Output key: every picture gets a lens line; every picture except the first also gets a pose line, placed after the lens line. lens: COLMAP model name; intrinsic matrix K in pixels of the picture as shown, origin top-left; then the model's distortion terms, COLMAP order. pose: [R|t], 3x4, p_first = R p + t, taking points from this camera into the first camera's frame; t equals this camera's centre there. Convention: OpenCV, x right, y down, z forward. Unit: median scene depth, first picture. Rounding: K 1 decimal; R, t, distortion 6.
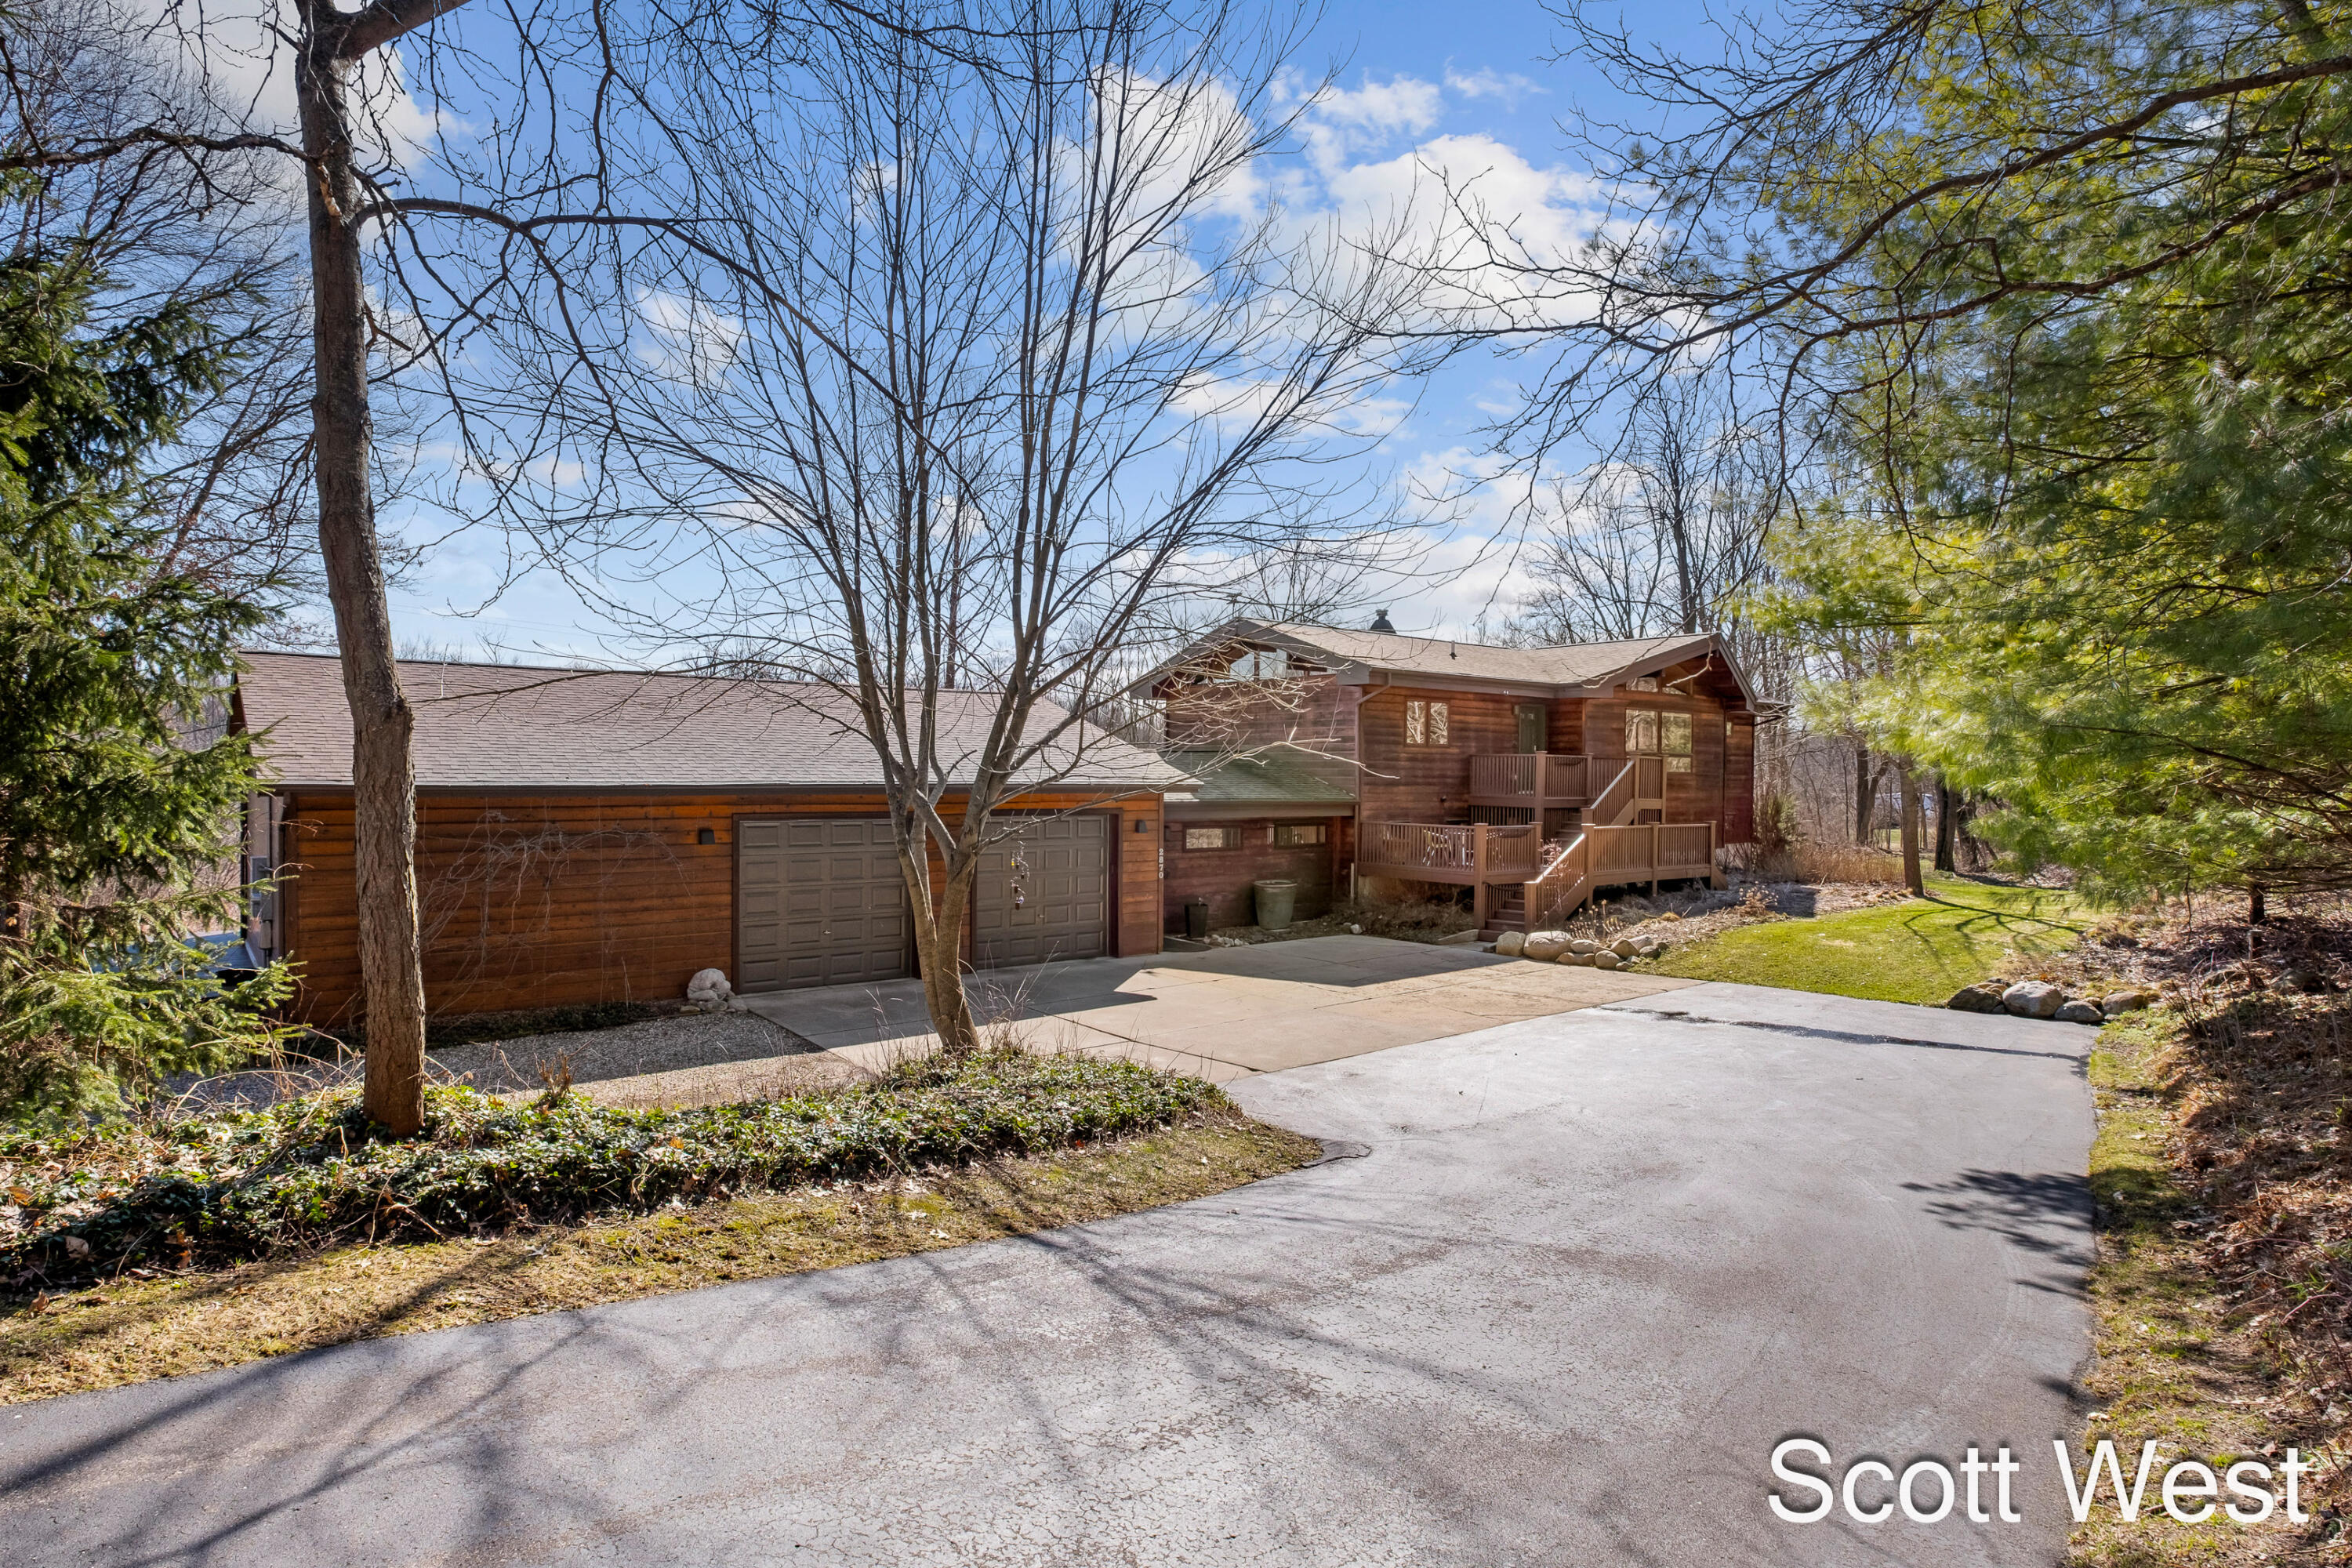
lens RADIAL K [[1236.9, 0, 1179.9], [0, 1236.9, 778.0], [0, 0, 1]] dist [-0.002201, -0.000112]
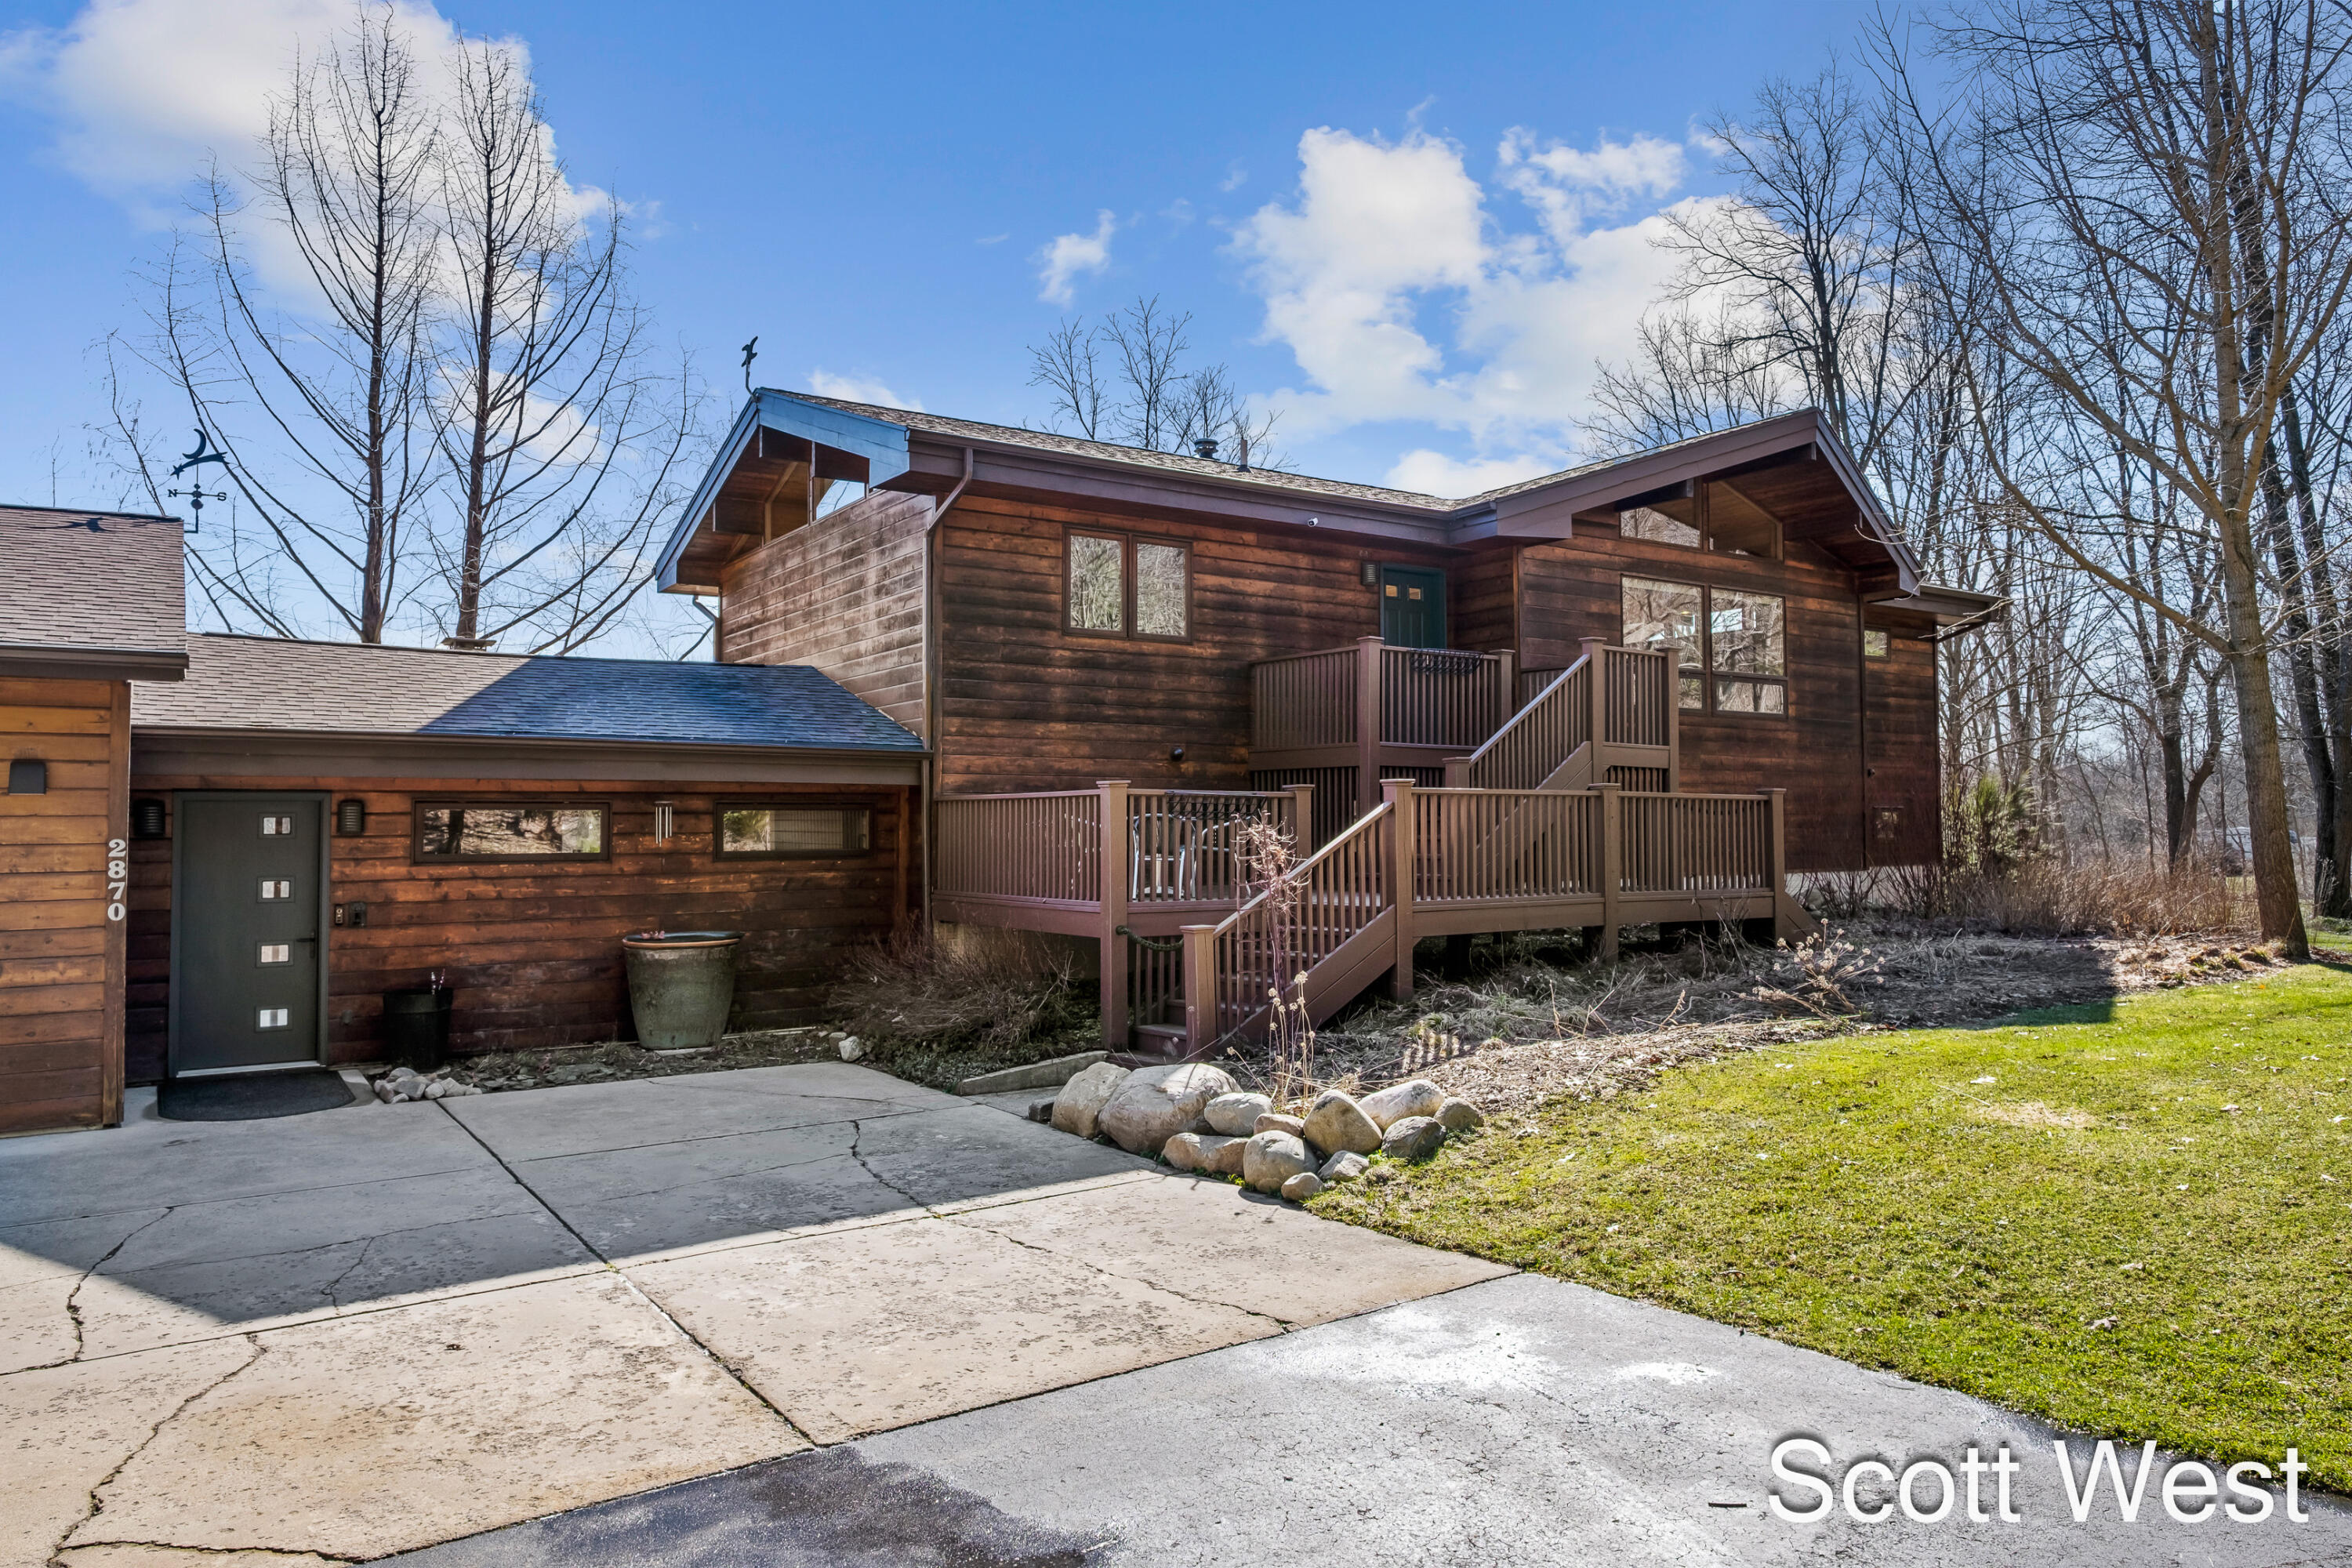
lens RADIAL K [[1487.0, 0, 1174.4], [0, 1487.0, 792.2], [0, 0, 1]] dist [0.004297, 0.000586]
pose [[0.996214, -0.015497, -0.085537, 0.276009], [0.013367, 0.999588, -0.025414, 0.047533], [0.085896, 0.024175, 0.996011, 0.478841]]
